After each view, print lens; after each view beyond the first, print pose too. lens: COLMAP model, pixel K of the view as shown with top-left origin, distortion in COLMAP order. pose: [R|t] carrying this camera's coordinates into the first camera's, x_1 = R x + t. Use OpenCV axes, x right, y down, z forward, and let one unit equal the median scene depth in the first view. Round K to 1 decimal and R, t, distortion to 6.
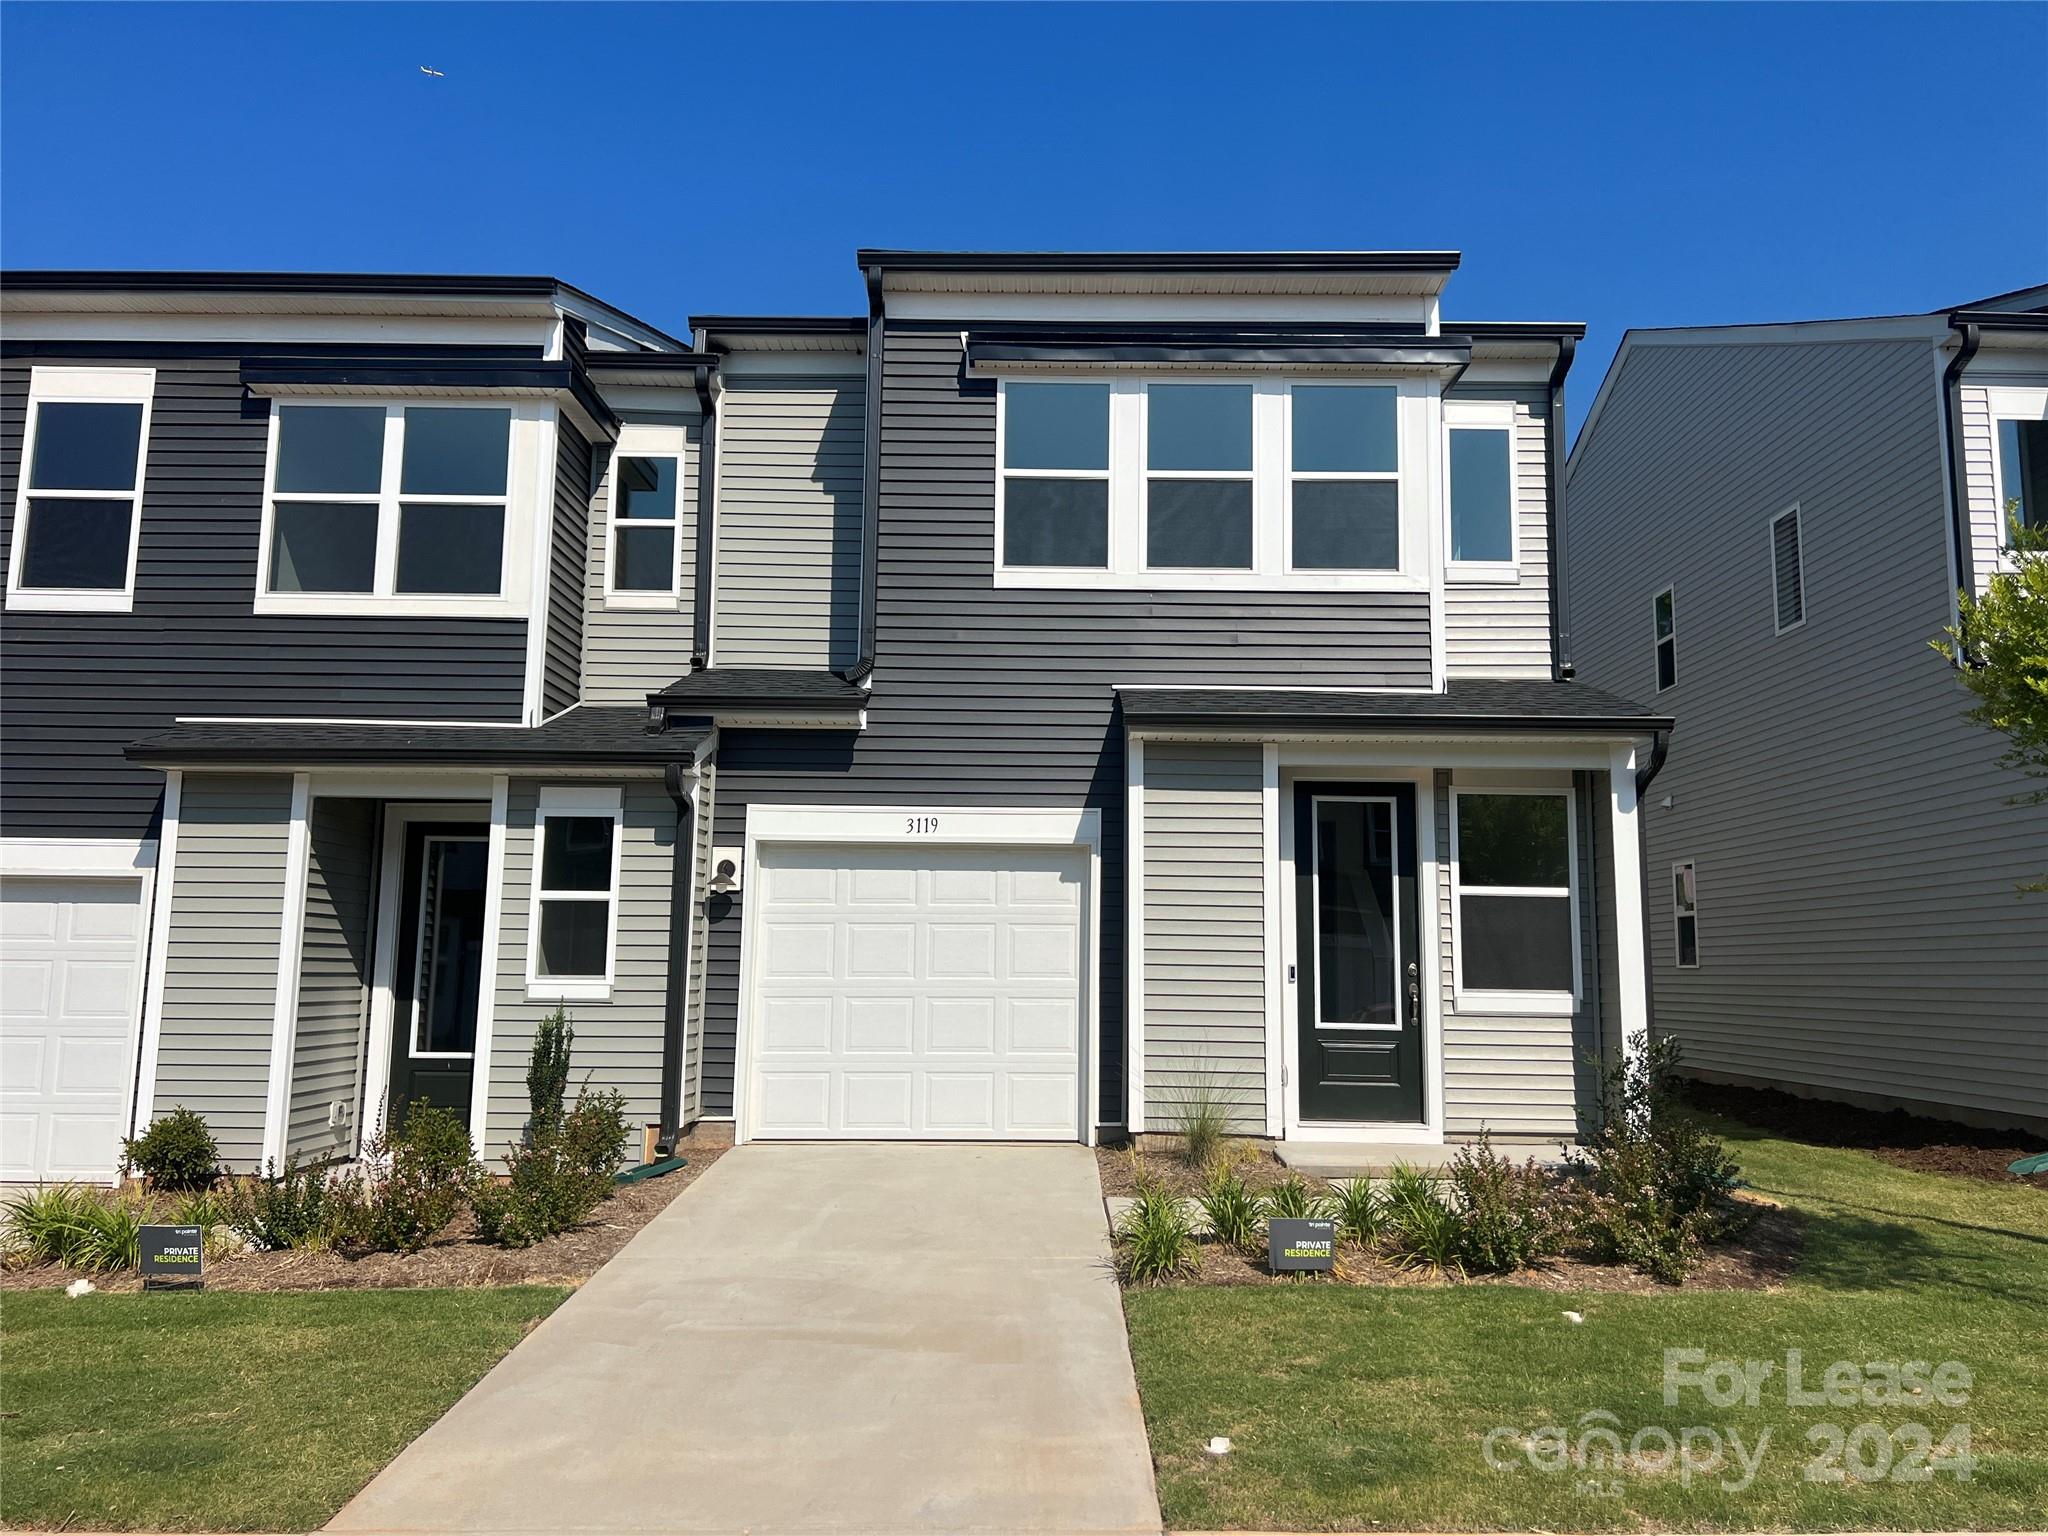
lens RADIAL K [[1553.6, 0, 1032.1], [0, 1553.6, 761.0], [0, 0, 1]] dist [0.050741, -0.050662]
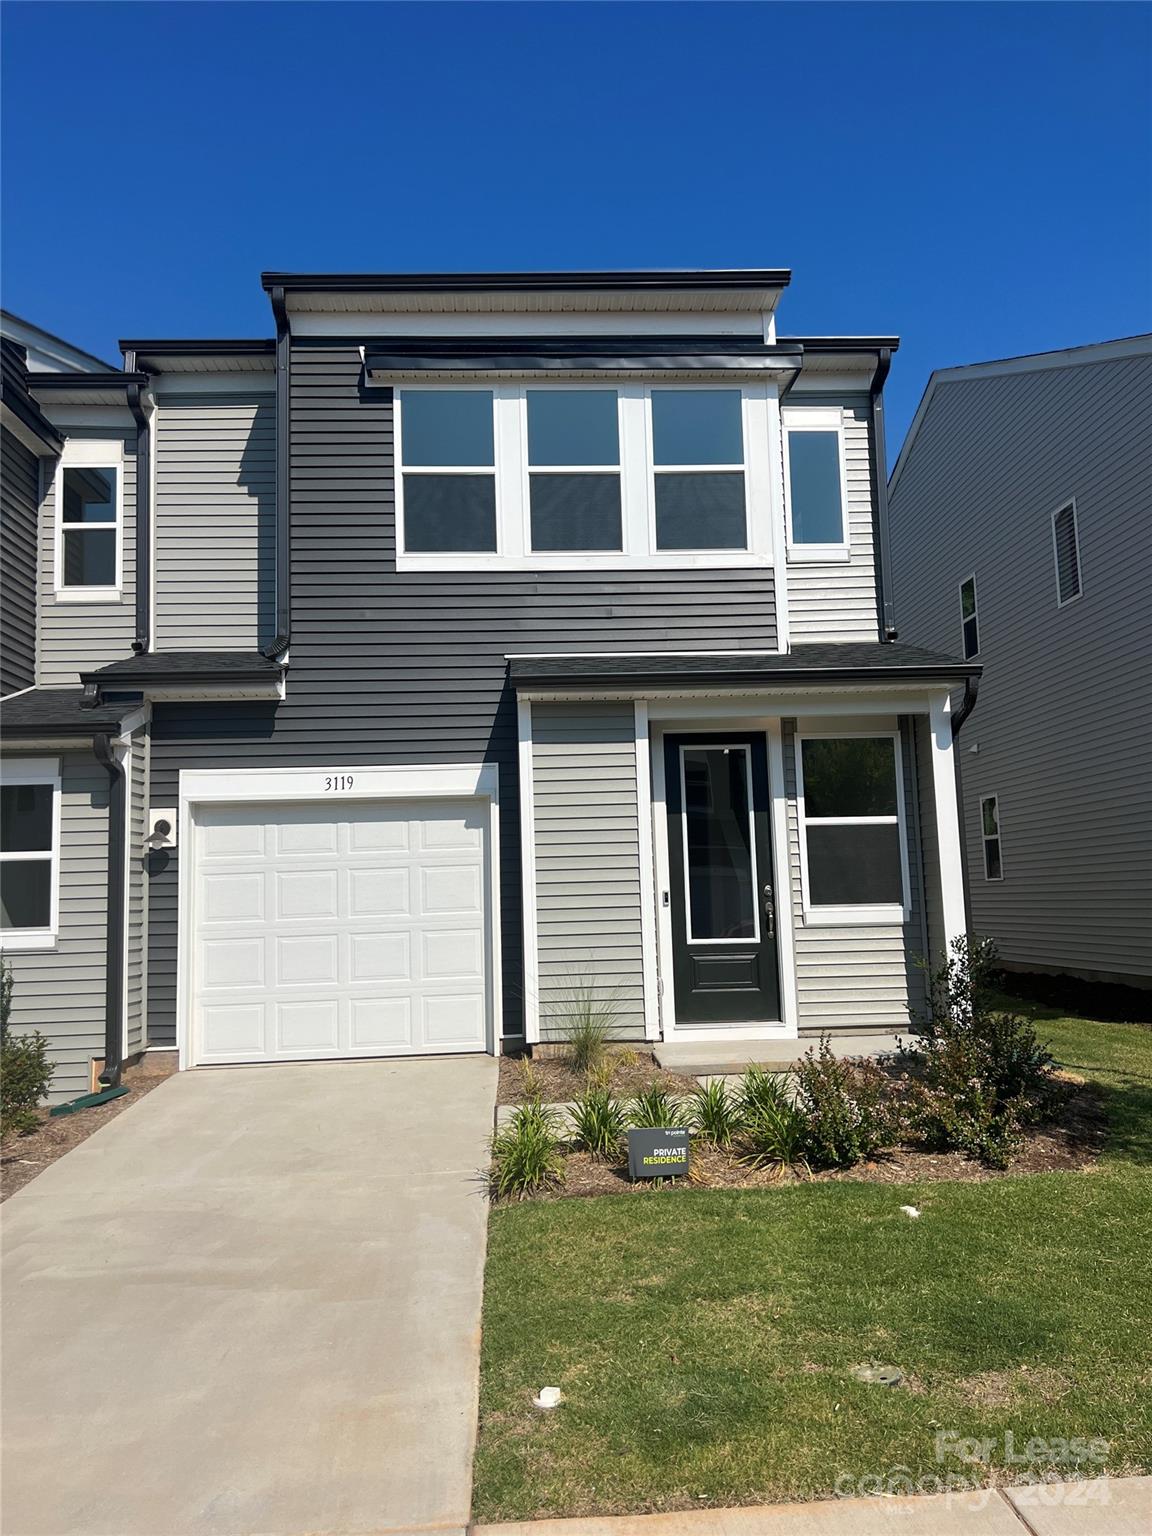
lens RADIAL K [[1165.2, 0, 570.0], [0, 1165.2, 775.0], [0, 0, 1]] dist [0.050741, -0.050662]
pose [[0.997733, -0.035642, 0.057076, 0.049442], [0.034211, 0.999080, 0.025854, 0.019547], [-0.057945, -0.023842, 0.998035, 0.139176]]
